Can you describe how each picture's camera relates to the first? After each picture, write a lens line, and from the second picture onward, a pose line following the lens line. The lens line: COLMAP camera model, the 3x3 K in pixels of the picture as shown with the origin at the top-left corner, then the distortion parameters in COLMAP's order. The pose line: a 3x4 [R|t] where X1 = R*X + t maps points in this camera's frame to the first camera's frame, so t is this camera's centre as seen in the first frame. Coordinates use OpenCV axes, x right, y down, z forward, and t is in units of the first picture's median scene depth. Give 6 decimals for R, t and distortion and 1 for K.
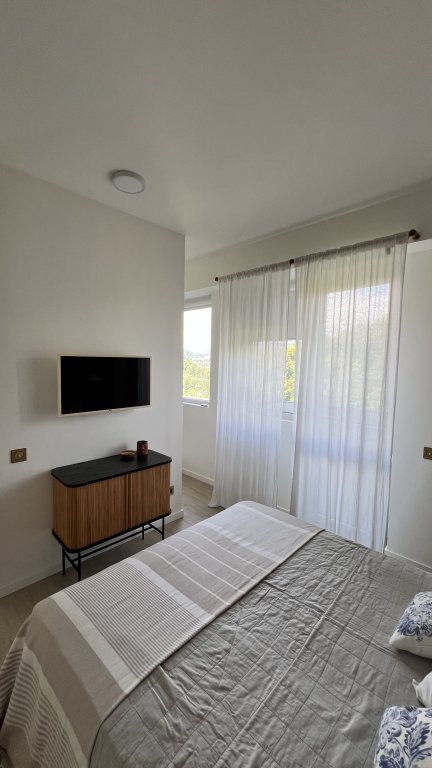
lens RADIAL K [[307.2, 0, 216.3], [0, 307.2, 384.4], [0, 0, 1]] dist [0.000051, -0.000298]
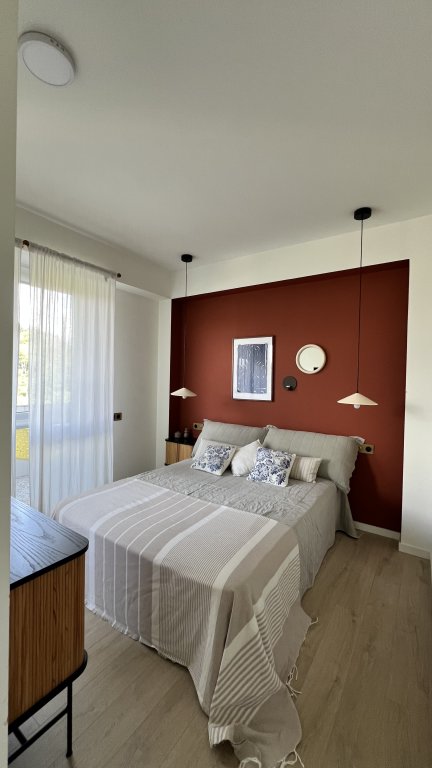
lens RADIAL K [[307.2, 0, 215.4], [0, 307.2, 383.2], [0, 0, 1]] dist [0.000051, -0.000298]
pose [[-0.164426, -0.038068, 0.985655, -1.309643], [0.045904, 0.997877, 0.046197, 0.010055], [-0.985321, 0.052841, -0.162330, 1.026017]]
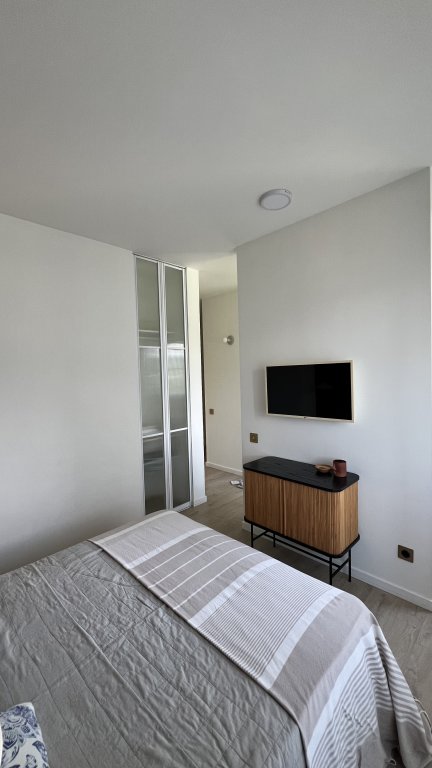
lens RADIAL K [[307.2, 0, 216.6], [0, 307.2, 382.3], [0, 0, 1]] dist [0.000051, -0.000298]
pose [[-0.017332, 0.005680, -0.999834, 1.019933], [-0.040851, 0.999145, 0.006385, -0.038167], [0.999015, 0.040955, -0.017086, 1.094010]]
